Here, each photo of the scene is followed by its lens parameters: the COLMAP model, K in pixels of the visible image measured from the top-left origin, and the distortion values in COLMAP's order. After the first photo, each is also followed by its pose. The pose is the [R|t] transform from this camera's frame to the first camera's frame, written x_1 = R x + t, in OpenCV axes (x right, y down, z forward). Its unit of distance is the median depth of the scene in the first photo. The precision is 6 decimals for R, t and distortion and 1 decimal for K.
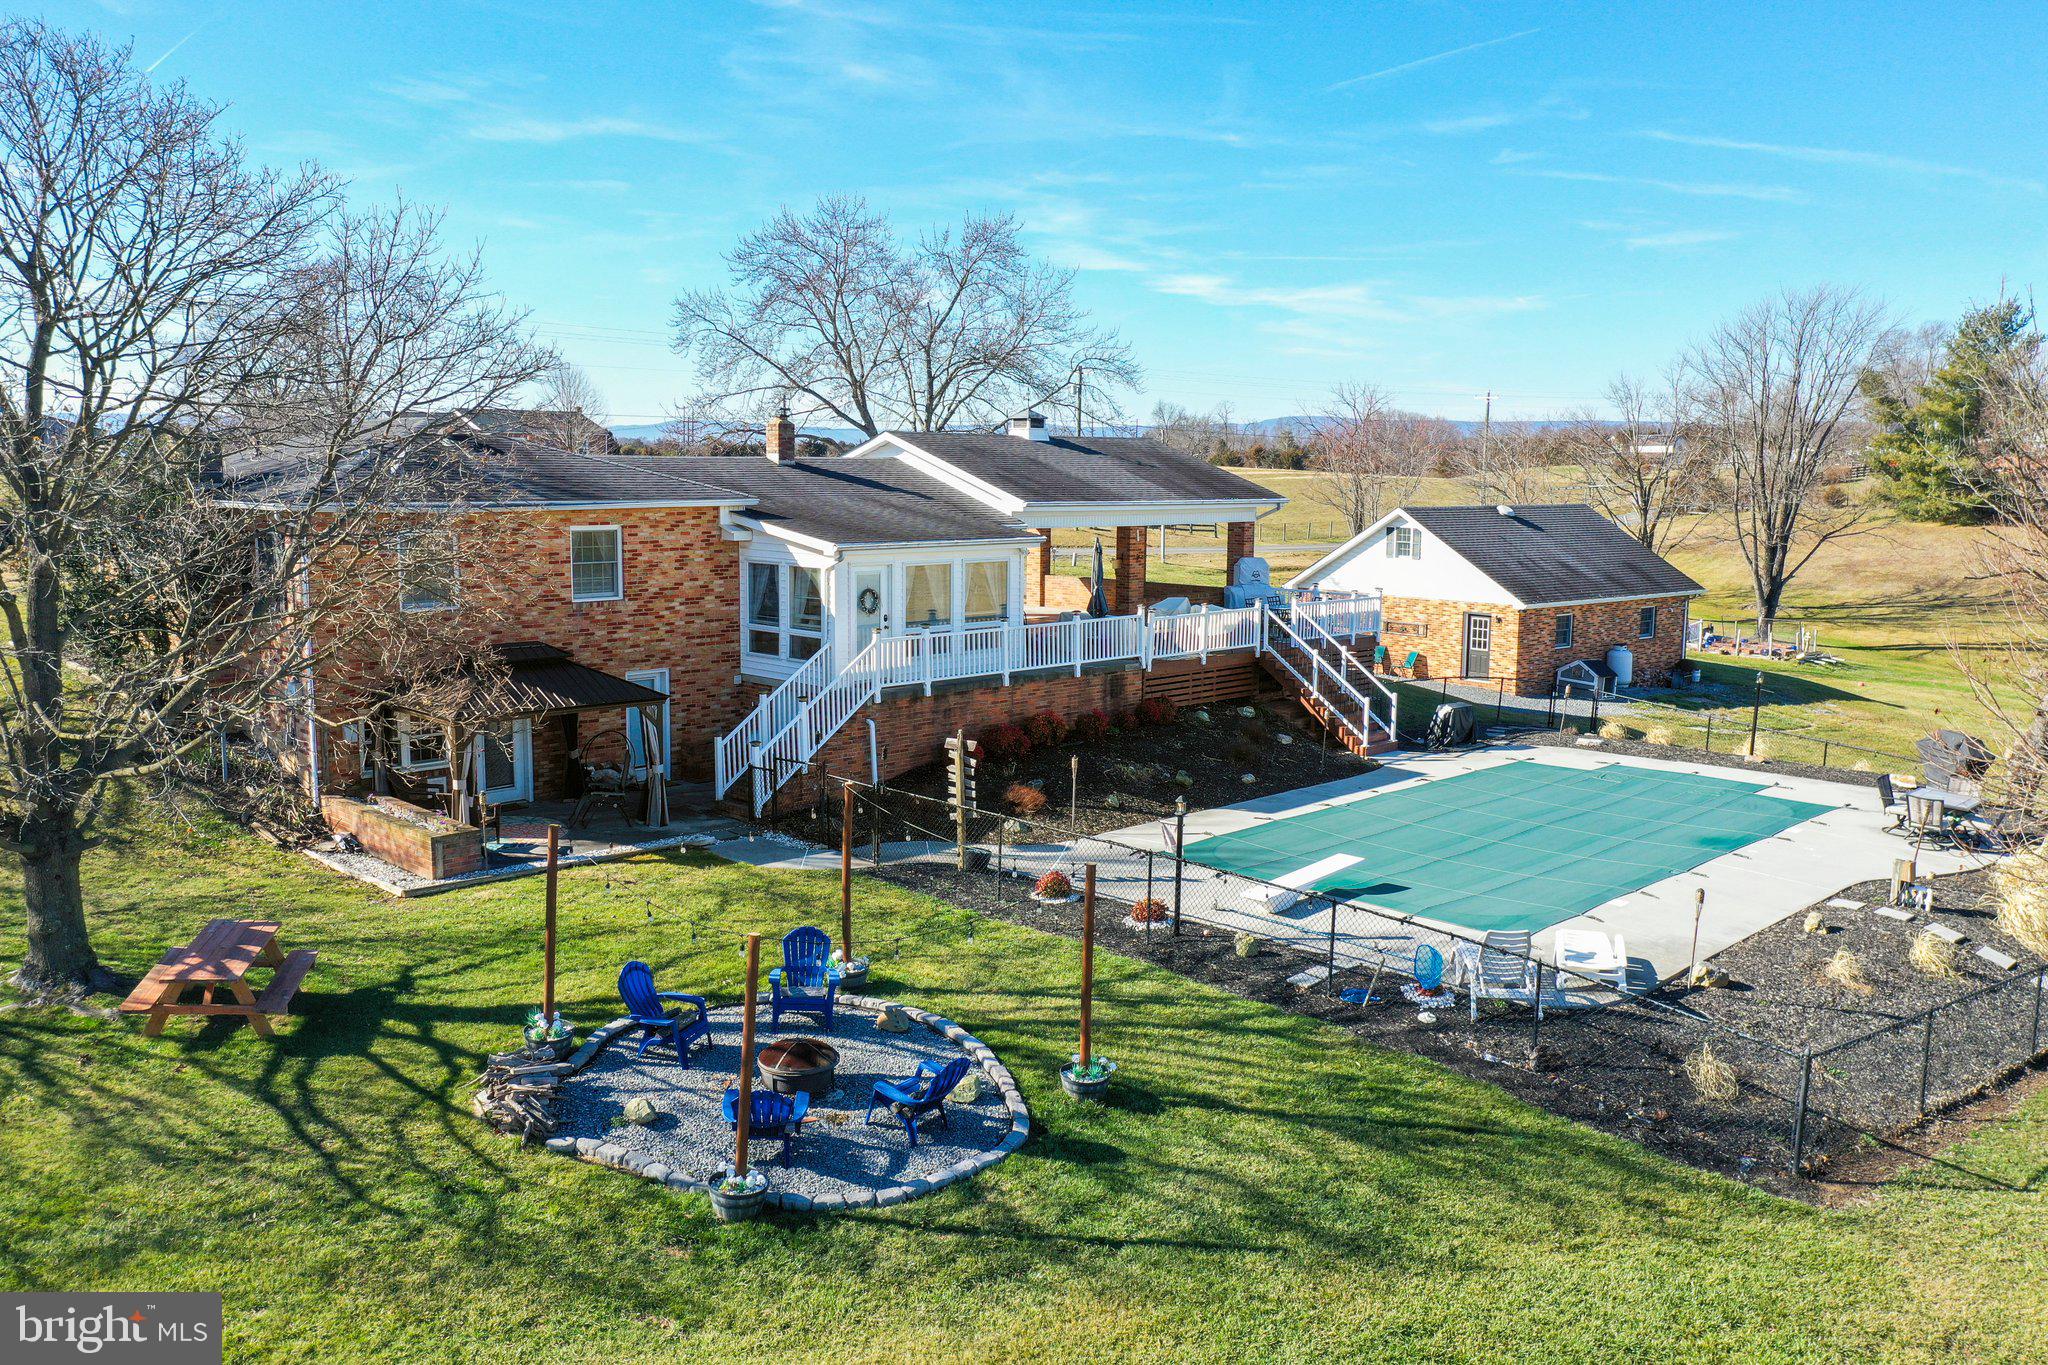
lens RADIAL K [[1615.9, 0, 1016.8], [0, 1615.9, 685.6], [0, 0, 1]] dist [-0.005648, 0.002196]
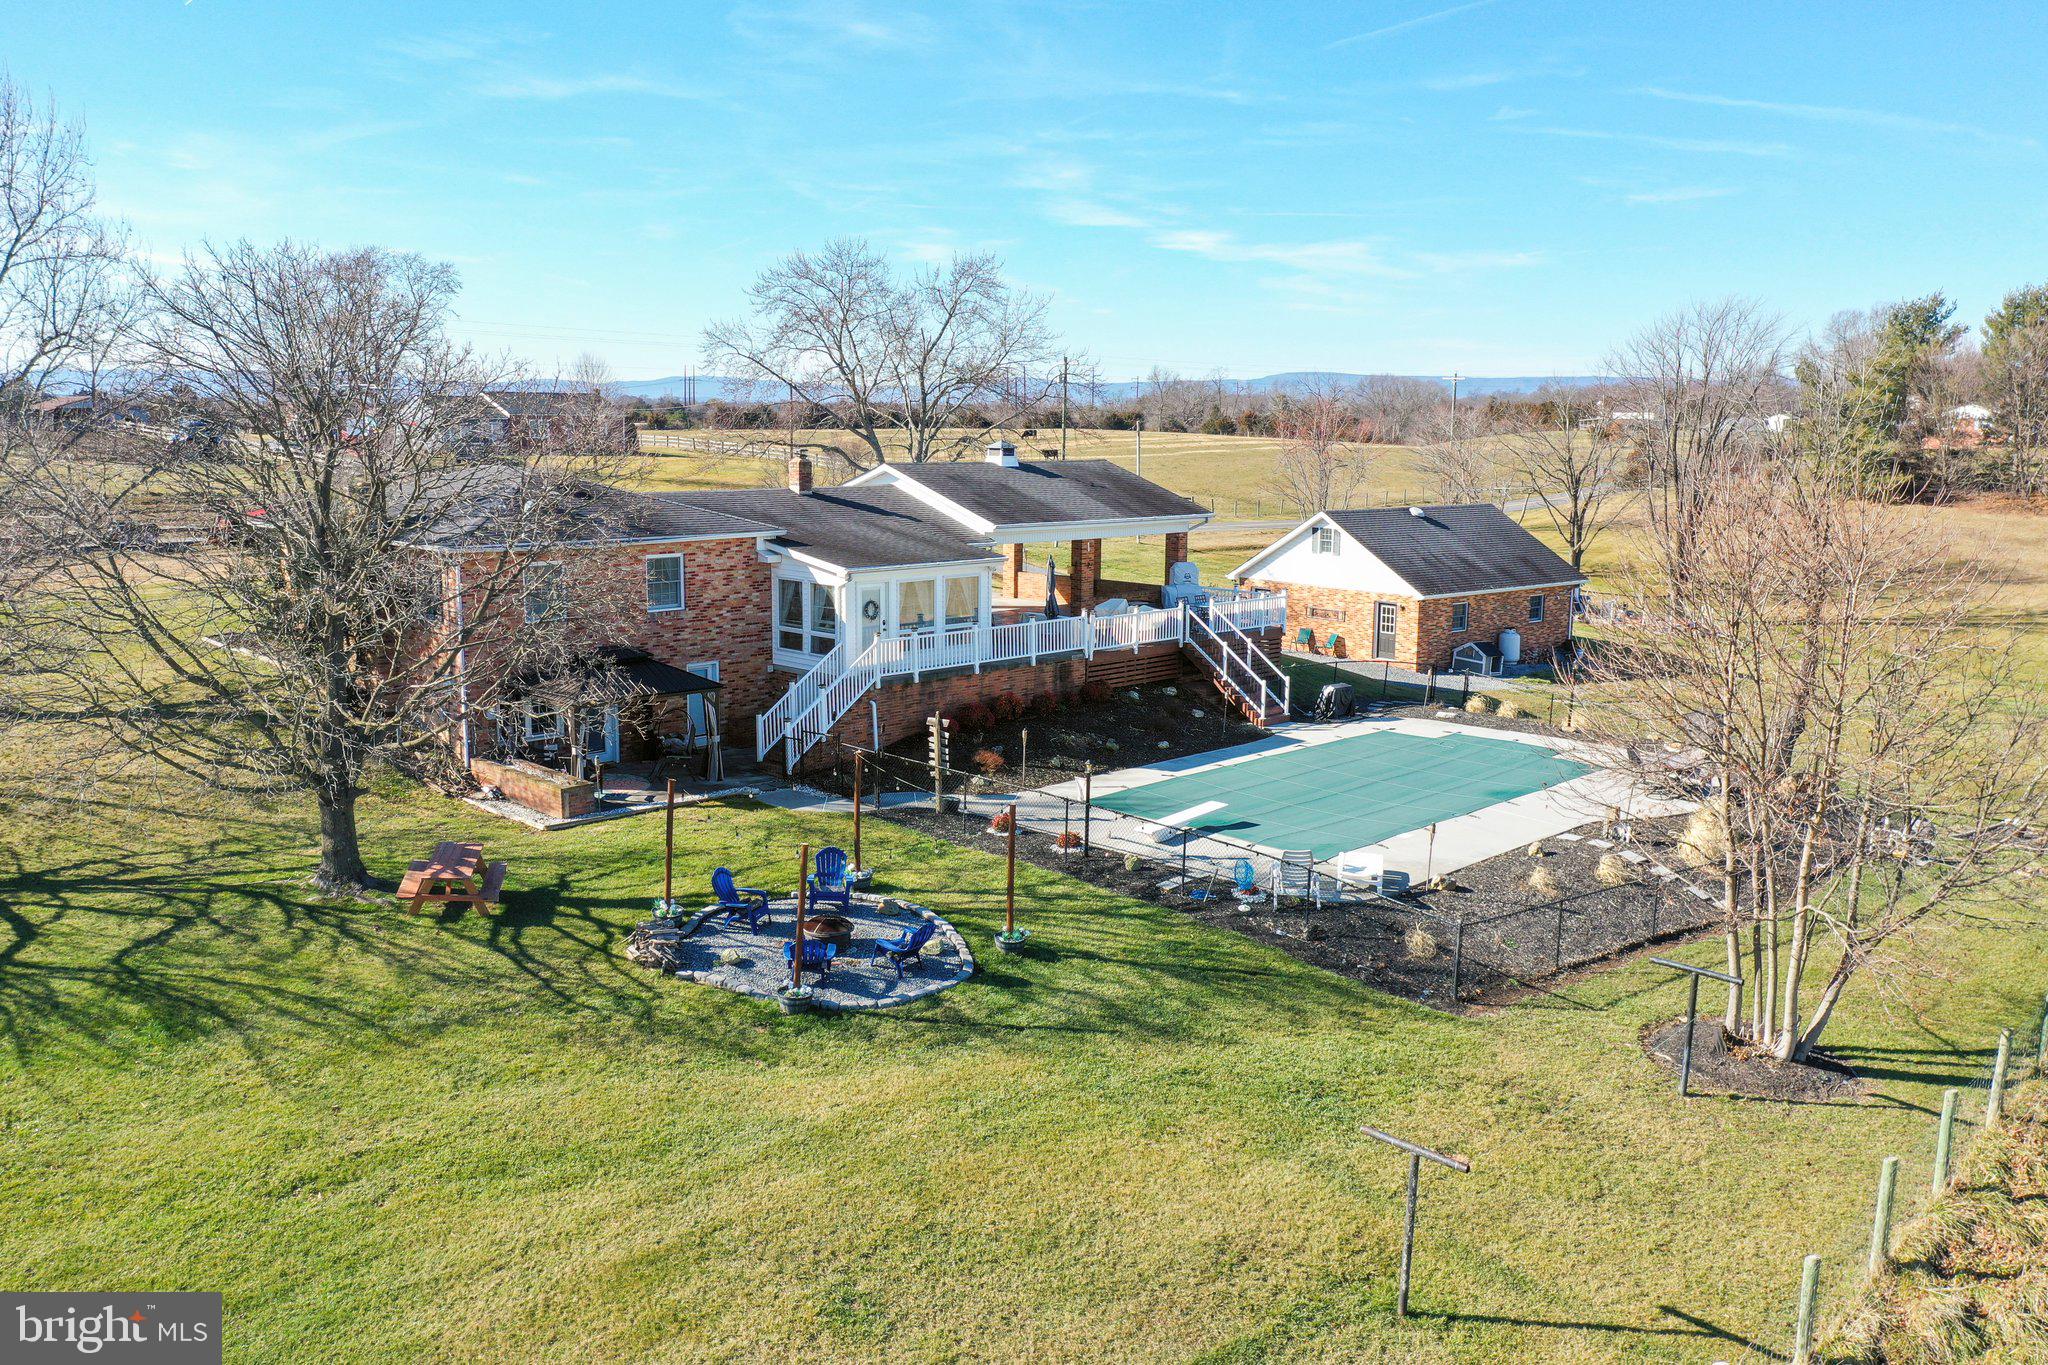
lens RADIAL K [[1615.9, 0, 1027.2], [0, 1615.9, 679.3], [0, 0, 1]] dist [-0.005648, 0.002196]
pose [[0.999980, 0.001096, 0.006153, 0.033288], [-0.001238, 0.999733, 0.023082, -0.032509], [-0.006126, -0.023089, 0.999715, -0.386592]]
